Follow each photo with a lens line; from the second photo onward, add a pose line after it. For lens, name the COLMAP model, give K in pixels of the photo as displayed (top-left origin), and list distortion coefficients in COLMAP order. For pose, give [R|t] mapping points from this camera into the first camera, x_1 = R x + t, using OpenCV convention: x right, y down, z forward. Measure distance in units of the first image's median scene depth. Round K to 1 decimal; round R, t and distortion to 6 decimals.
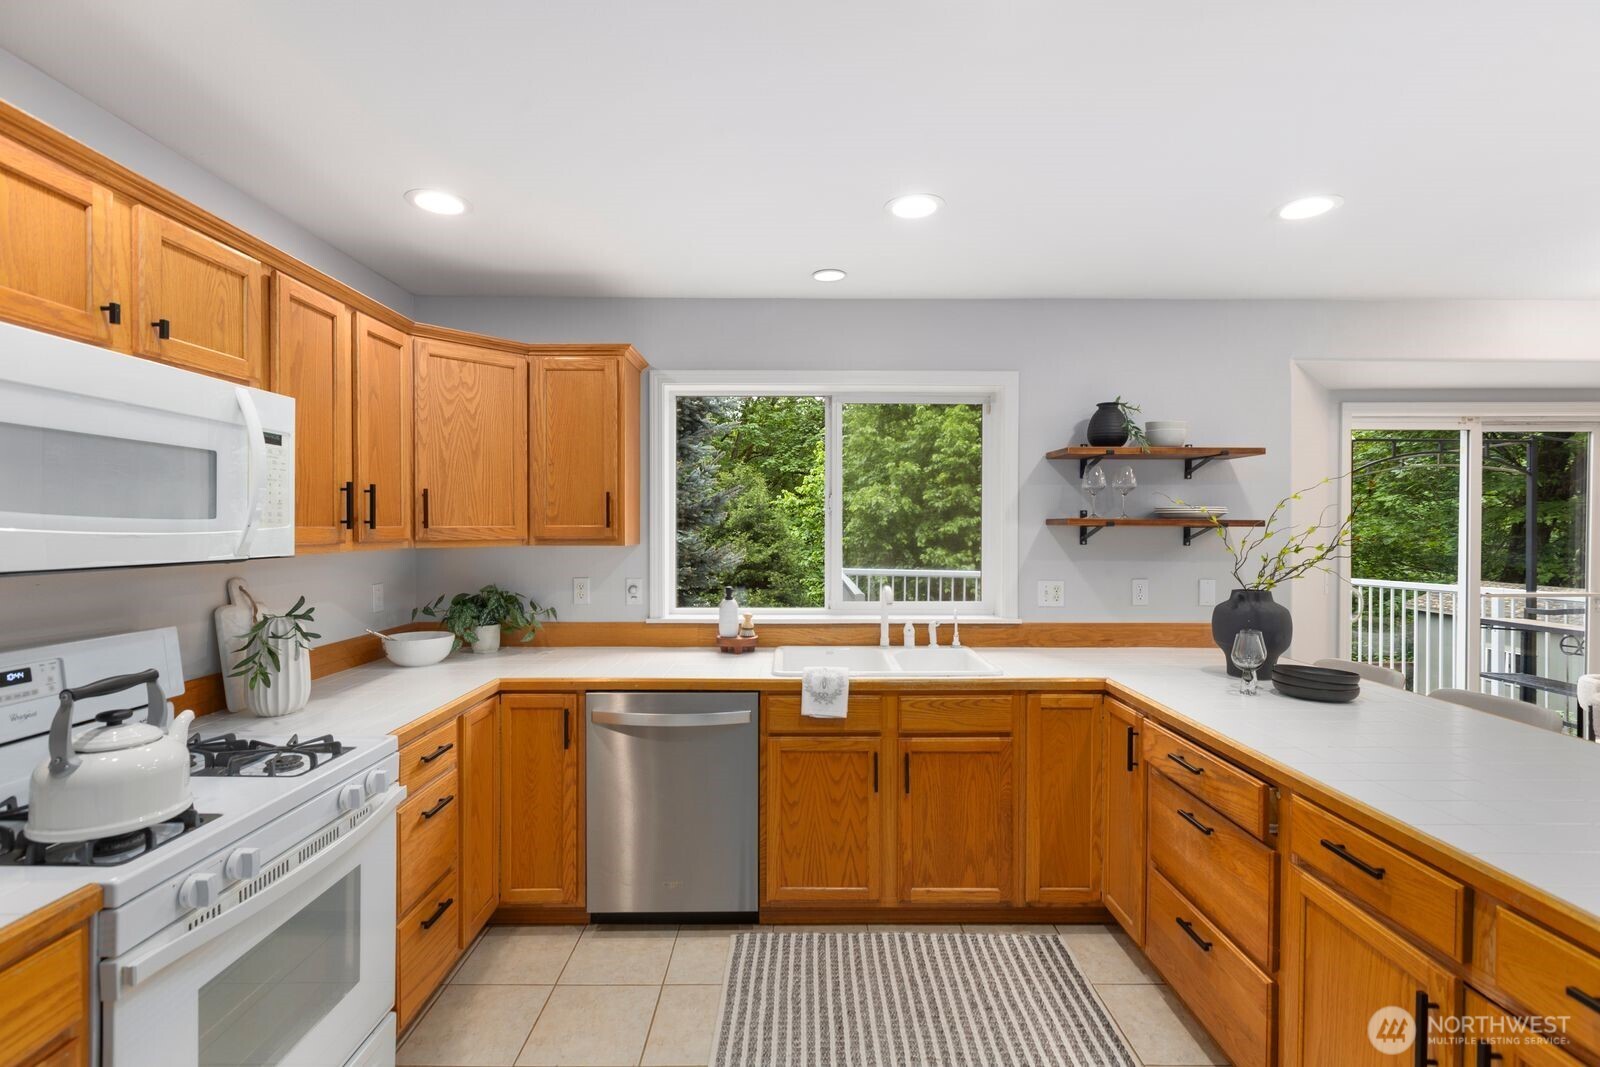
lens RADIAL K [[706.2, 0, 801.3], [0, 706.2, 532.4], [0, 0, 1]] dist [-0.002286, 0.000362]
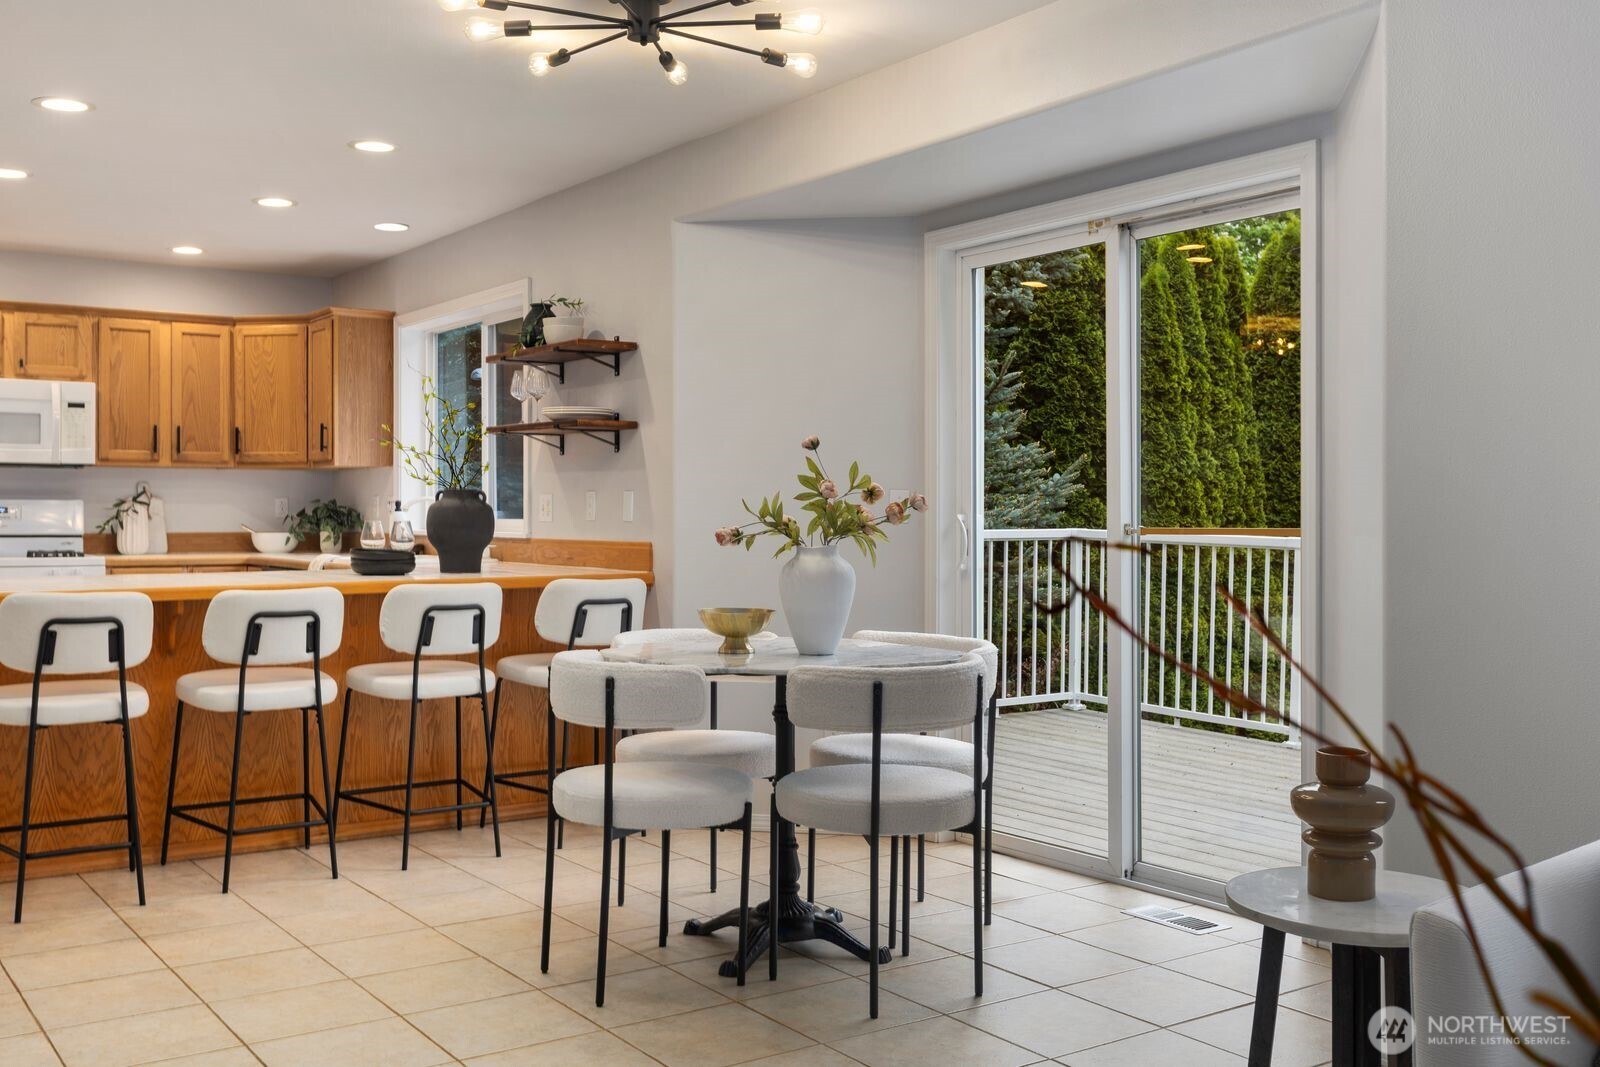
lens RADIAL K [[1520.2, 0, 794.6], [0, 1520.2, 525.7], [0, 0, 1]] dist [-0.010802, 0.000000]
pose [[0.572153, 0.005879, -0.820126, 2.668676], [-0.008637, 0.999962, 0.001143, 0.127143], [0.820102, 0.006430, 0.572182, 0.130859]]
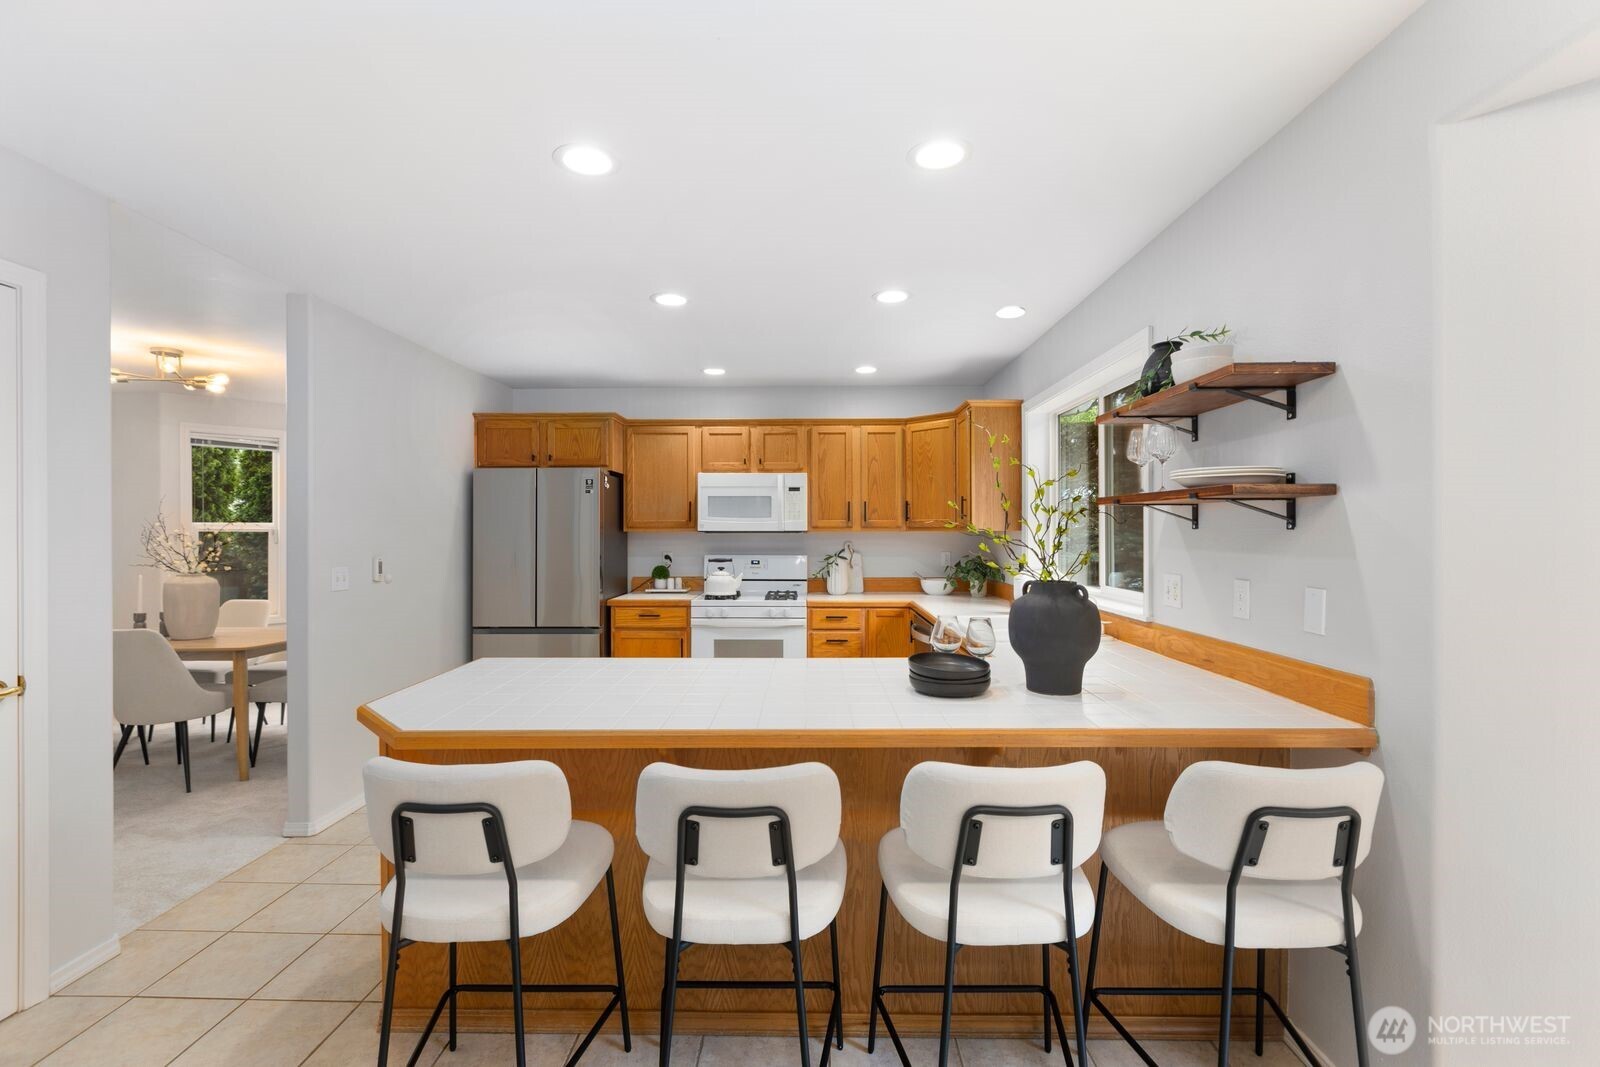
lens RADIAL K [[706.2, 0, 799.1], [0, 706.2, 534.2], [0, 0, 1]] dist [-0.002286, 0.000362]
pose [[-0.020751, 0.000127, -0.999785, 1.398507], [-0.008545, 0.999963, 0.000304, 0.031813], [0.999748, 0.008549, -0.020749, 0.715873]]
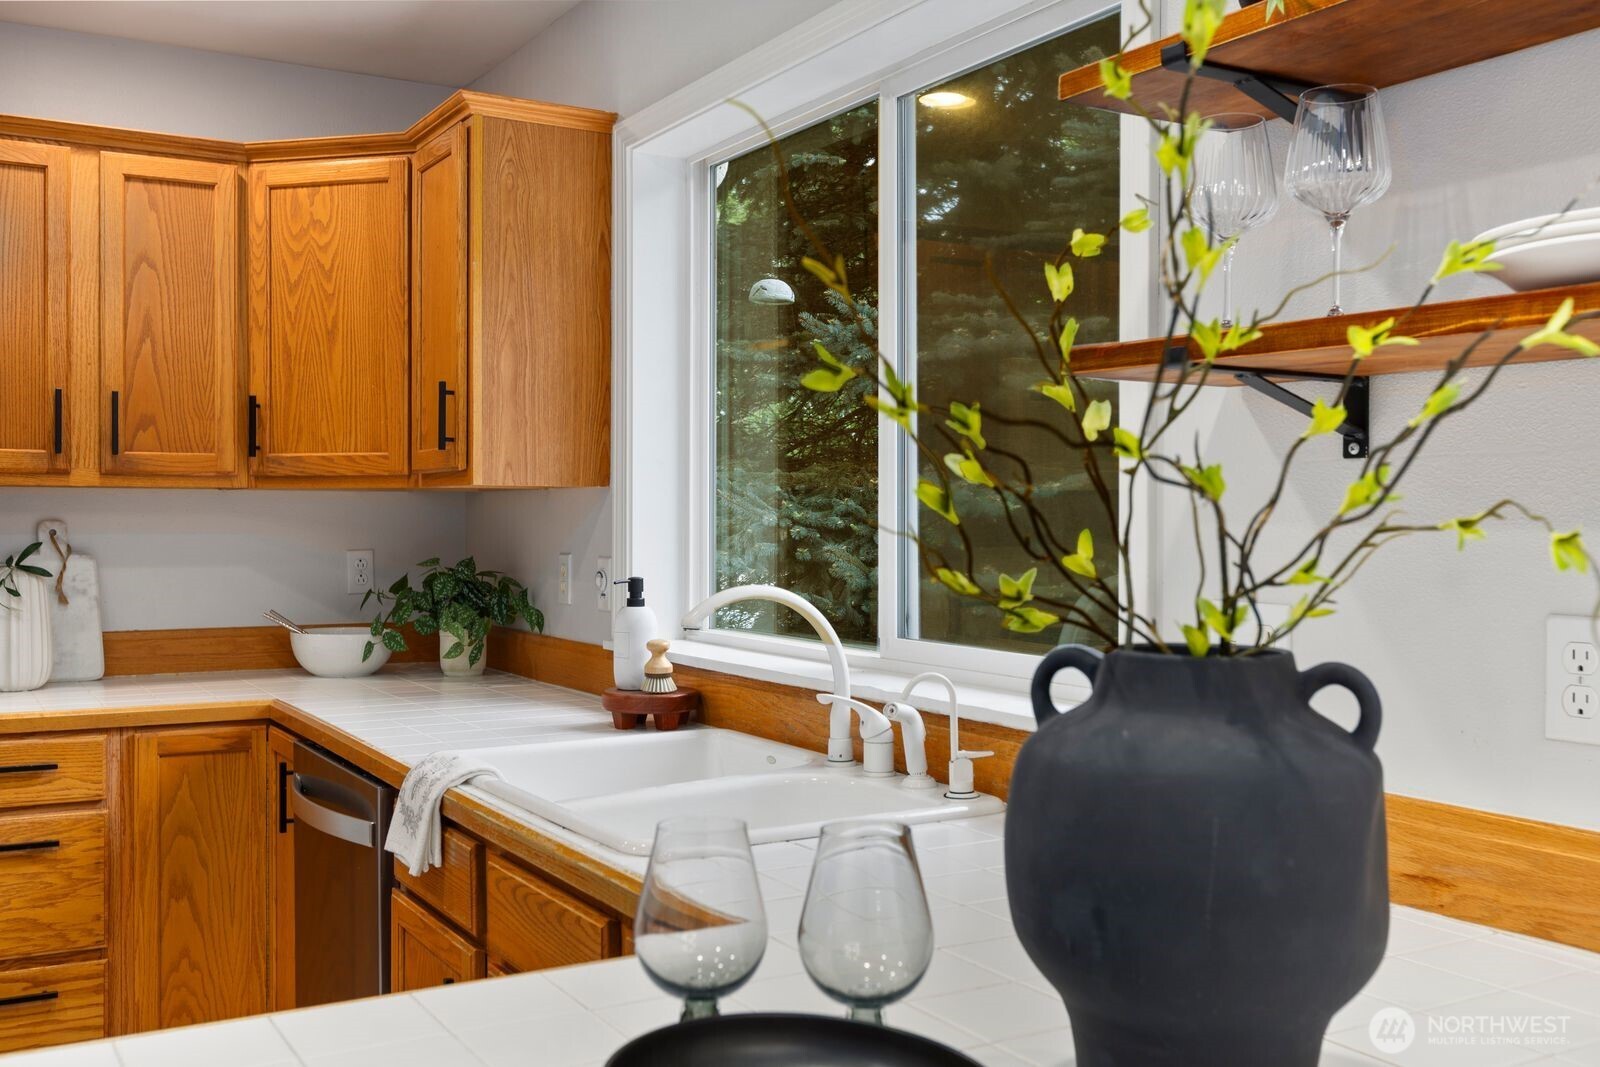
lens RADIAL K [[1520.2, 0, 802.1], [0, 1520.2, 537.3], [0, 0, 1]] dist [-0.010802, 0.000000]
pose [[0.509457, 0.011469, -0.860419, 0.896859], [-0.011320, 0.999914, 0.006626, 0.051616], [0.860421, 0.006365, 0.509543, 0.699785]]
